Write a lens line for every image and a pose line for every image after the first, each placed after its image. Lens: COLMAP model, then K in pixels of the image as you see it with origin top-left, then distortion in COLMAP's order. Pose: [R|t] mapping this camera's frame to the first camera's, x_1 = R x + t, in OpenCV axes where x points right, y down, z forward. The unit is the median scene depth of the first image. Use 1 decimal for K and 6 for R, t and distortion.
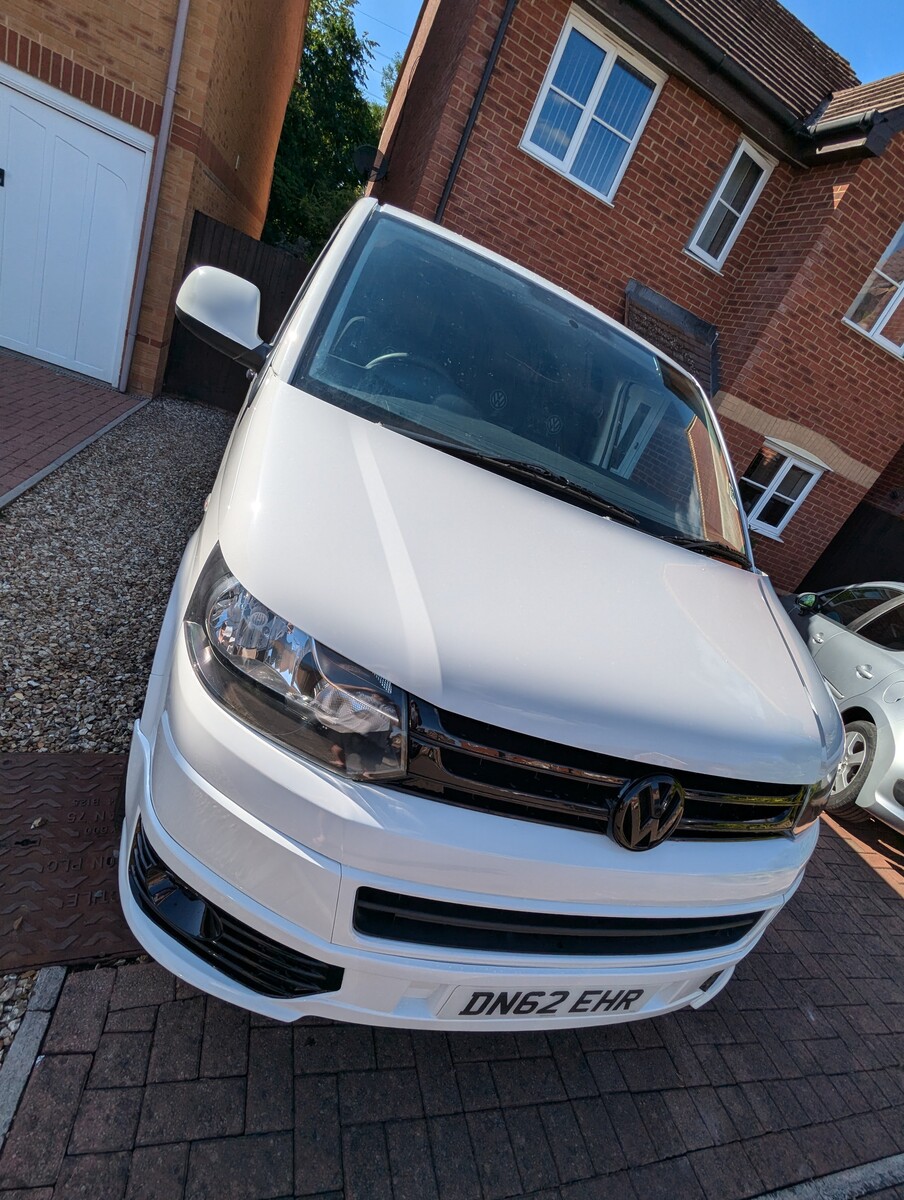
lens RADIAL K [[574.5, 0, 454.0], [0, 574.5, 599.0], [0, 0, 1]] dist [-0.000278, -0.000098]
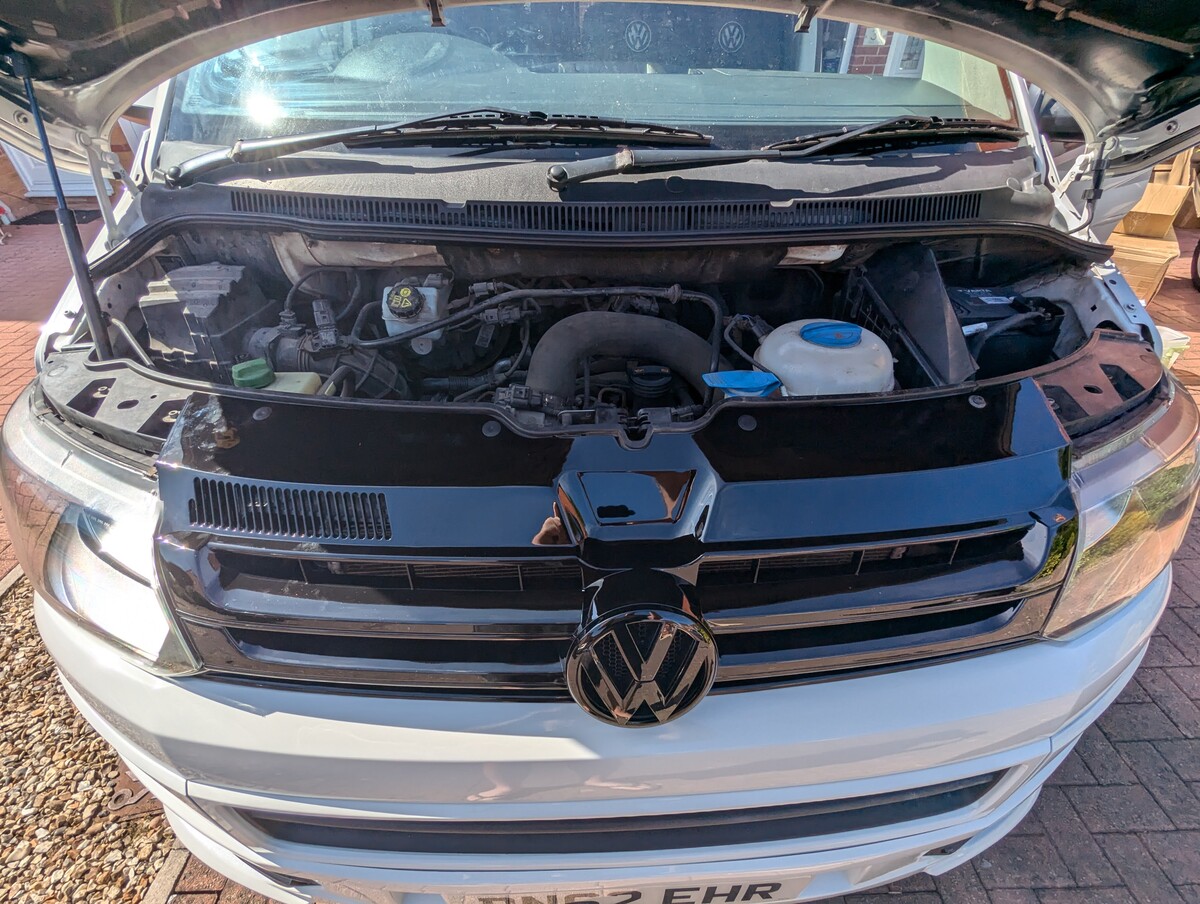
lens RADIAL K [[574.5, 0, 608.9], [0, 574.5, 456.6], [0, 0, 1]] dist [-0.000278, -0.000098]
pose [[0.901721, -0.183998, -0.391209, 0.264034], [0.261885, 0.952463, 0.155661, 0.036130], [0.343970, -0.242815, 0.907042, 0.243585]]
